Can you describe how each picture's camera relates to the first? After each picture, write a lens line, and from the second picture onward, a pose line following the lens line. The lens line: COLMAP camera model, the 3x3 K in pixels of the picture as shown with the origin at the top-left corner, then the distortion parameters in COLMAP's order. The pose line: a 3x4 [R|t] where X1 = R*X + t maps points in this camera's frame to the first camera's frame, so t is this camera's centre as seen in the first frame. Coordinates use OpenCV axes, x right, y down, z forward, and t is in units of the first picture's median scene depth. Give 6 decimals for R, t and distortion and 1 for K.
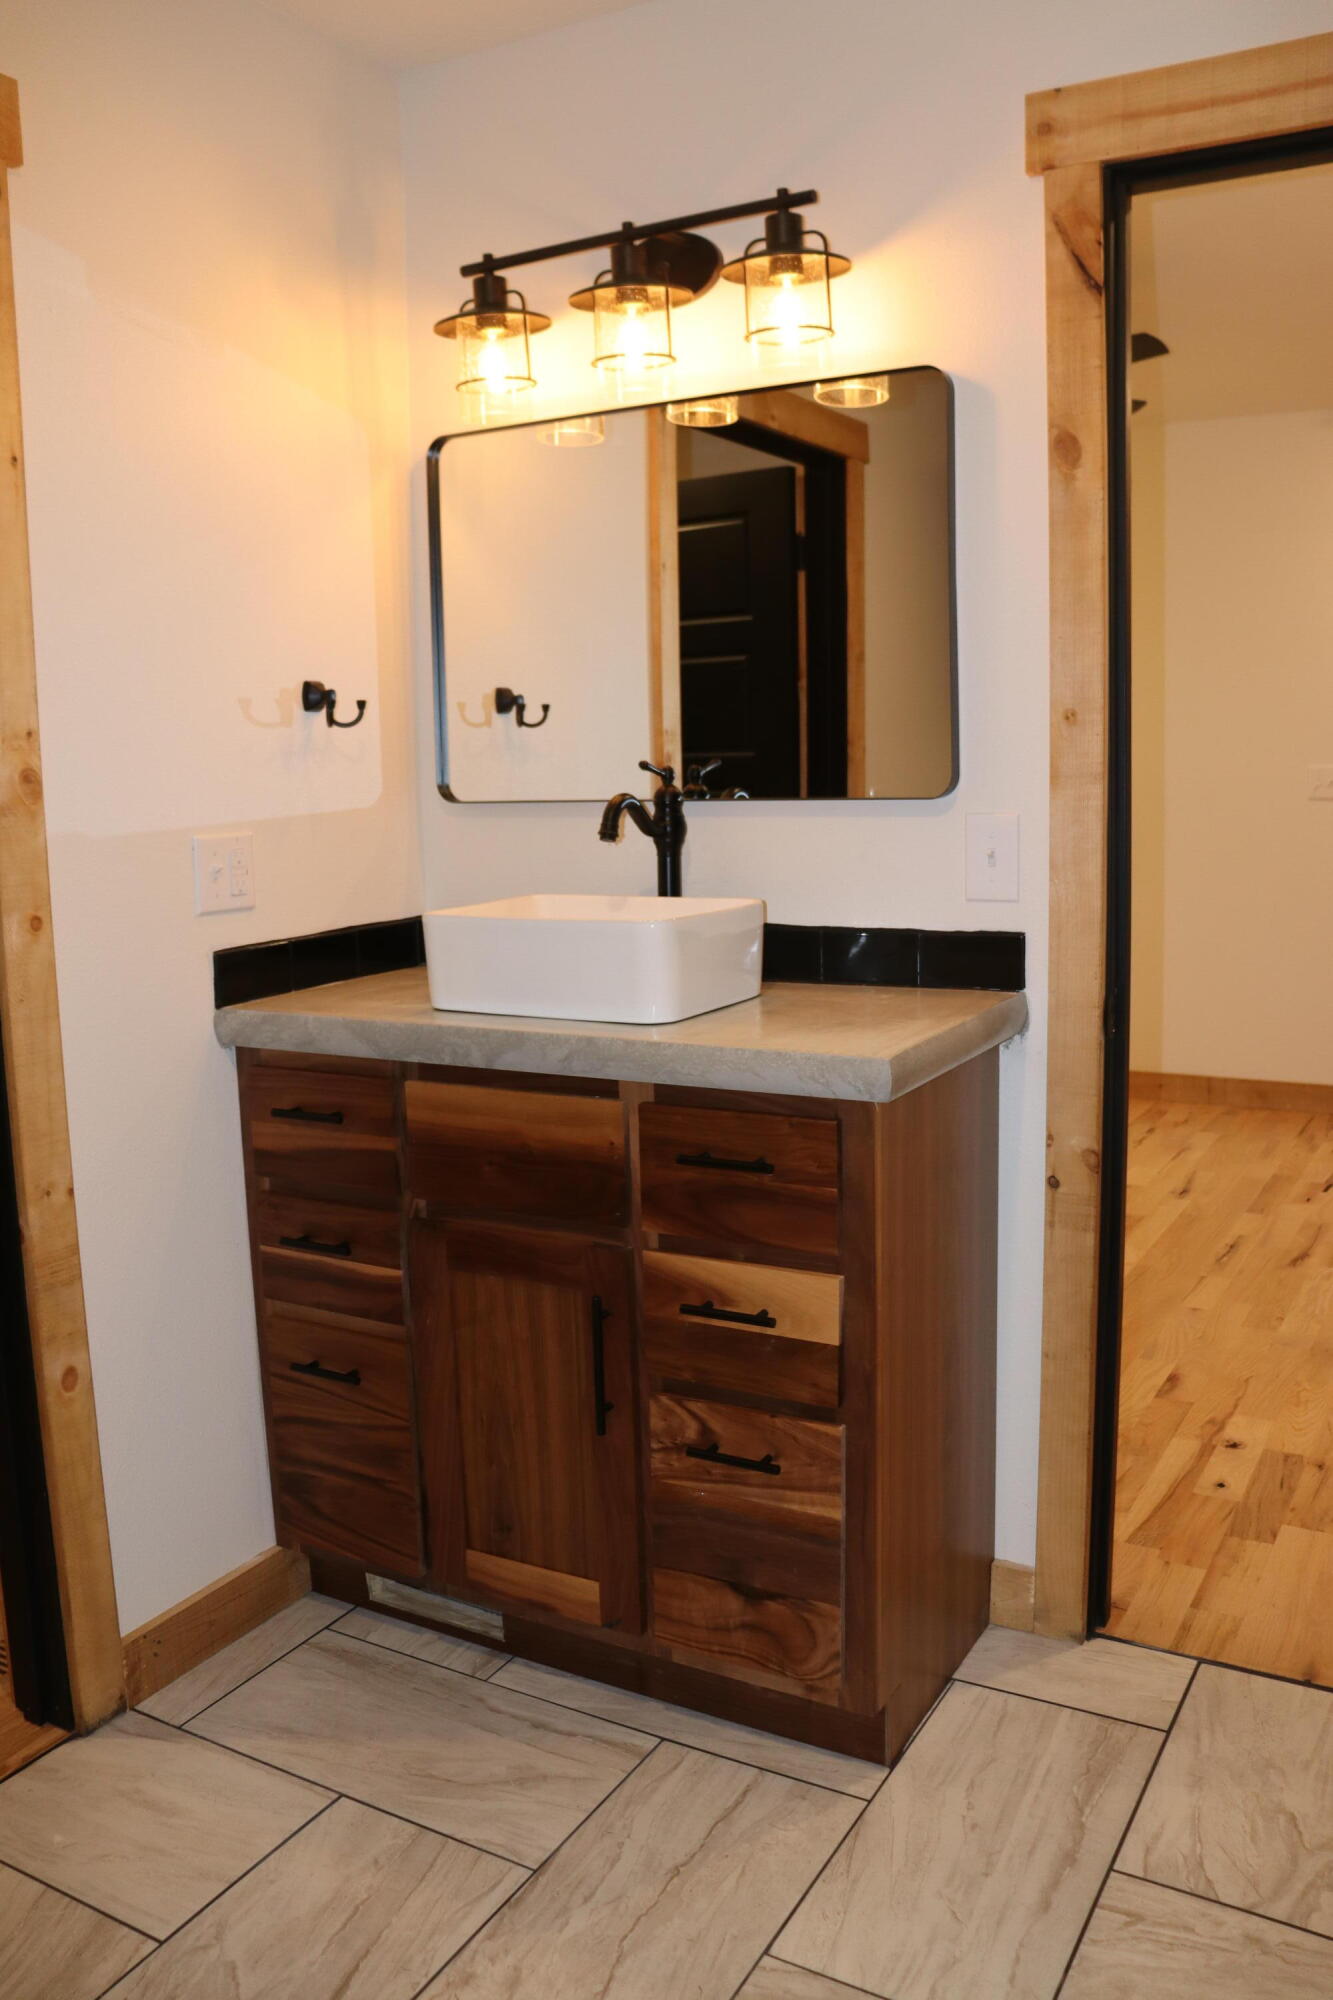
lens RADIAL K [[1625.0, 0, 664.4], [0, 1625.0, 998.8], [0, 0, 1]] dist [-0.175229, 0.140037]
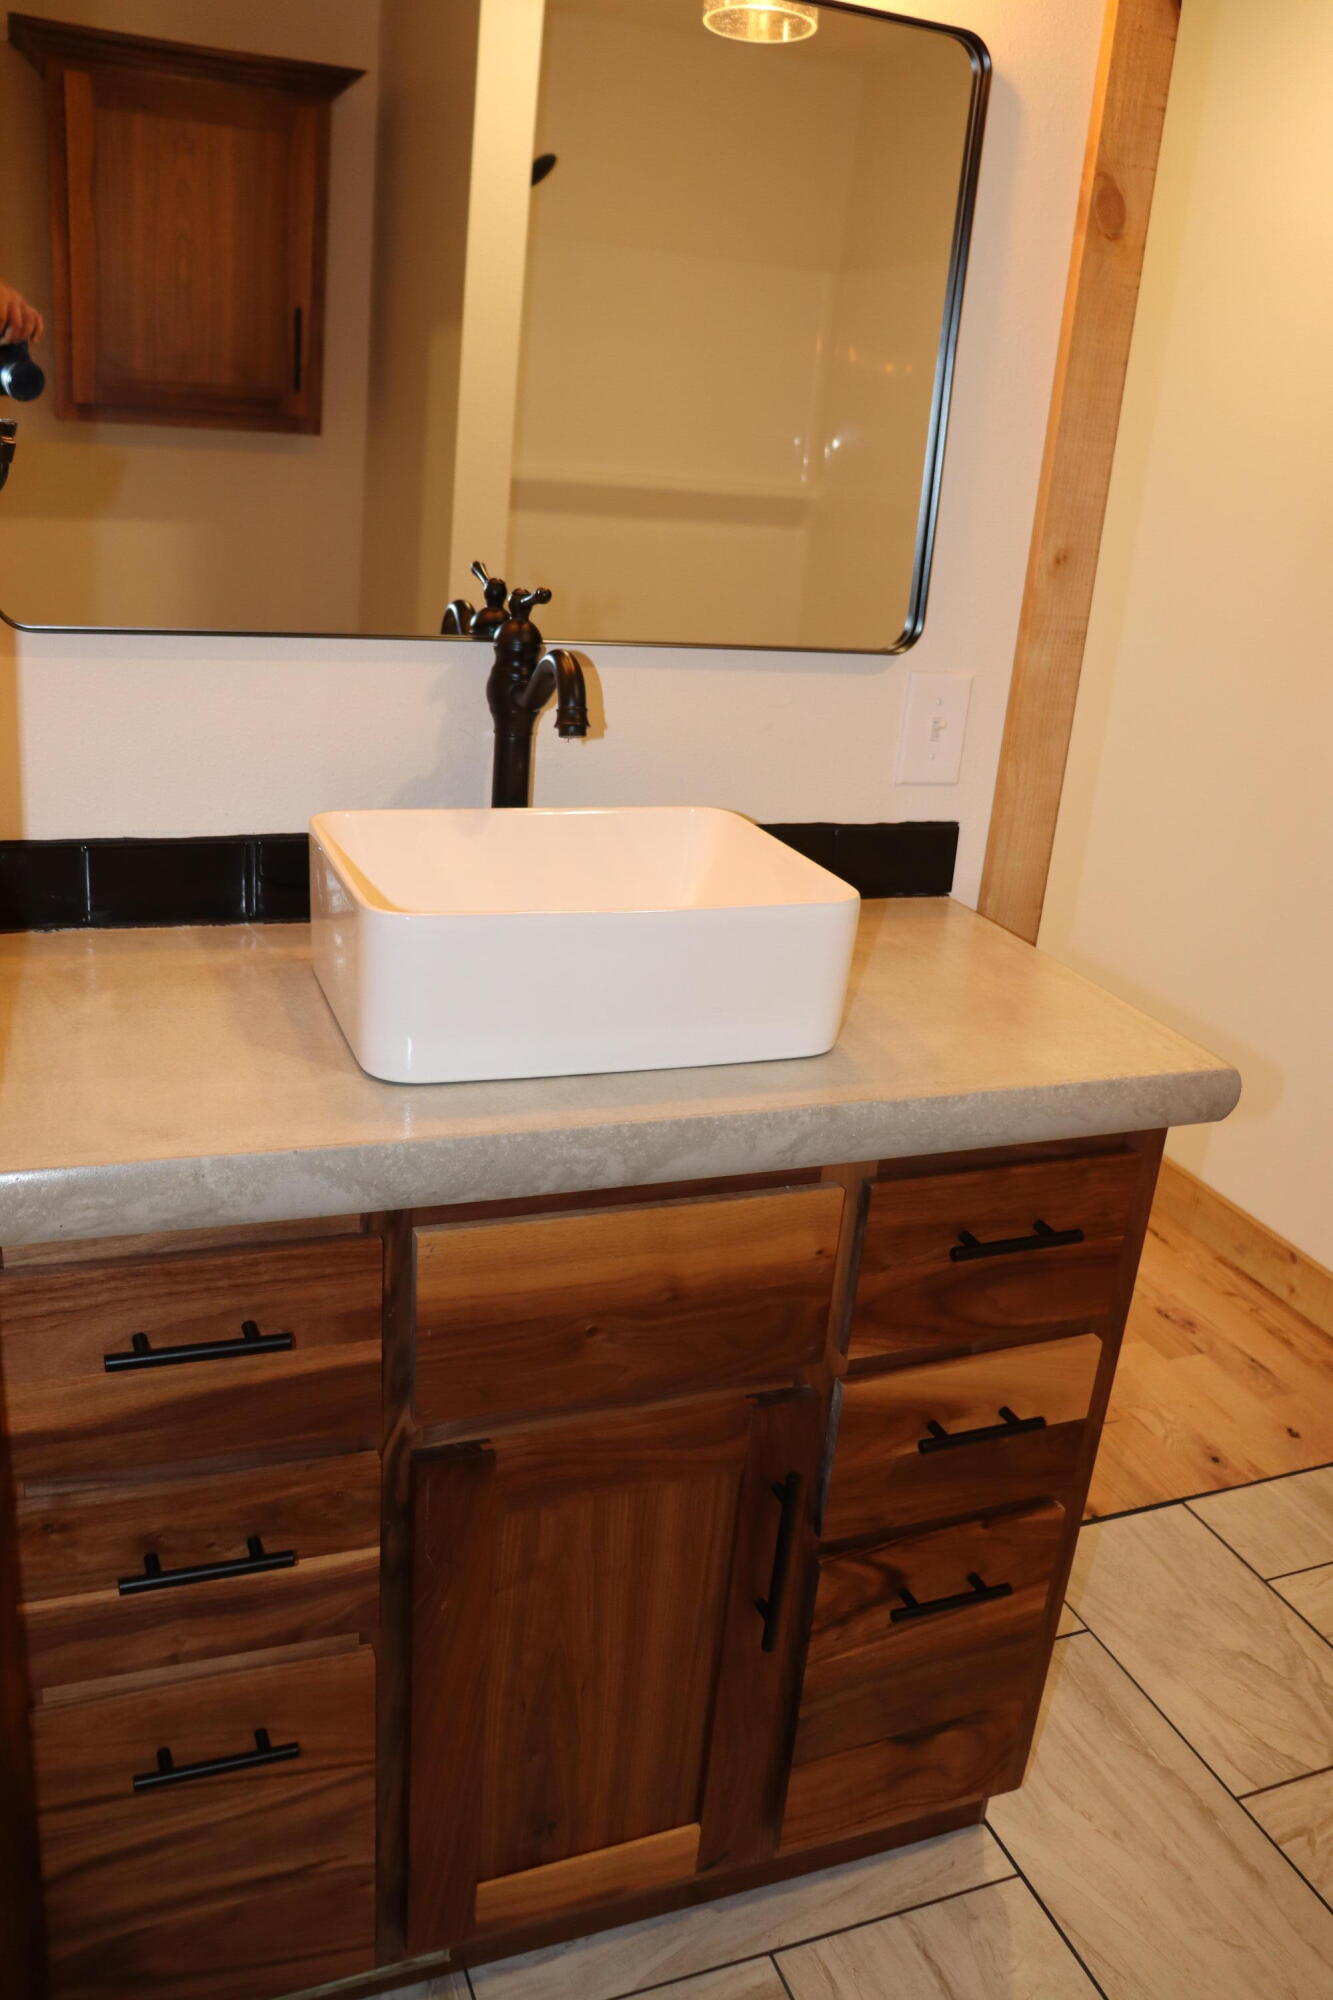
lens RADIAL K [[1625.0, 0, 660.3], [0, 1625.0, 977.9], [0, 0, 1]] dist [-0.175229, 0.140037]
pose [[0.614893, -0.185015, 0.766600, -0.526116], [0.015149, 0.974682, 0.223083, -0.155415], [-0.788465, -0.125559, 0.602128, 0.664805]]
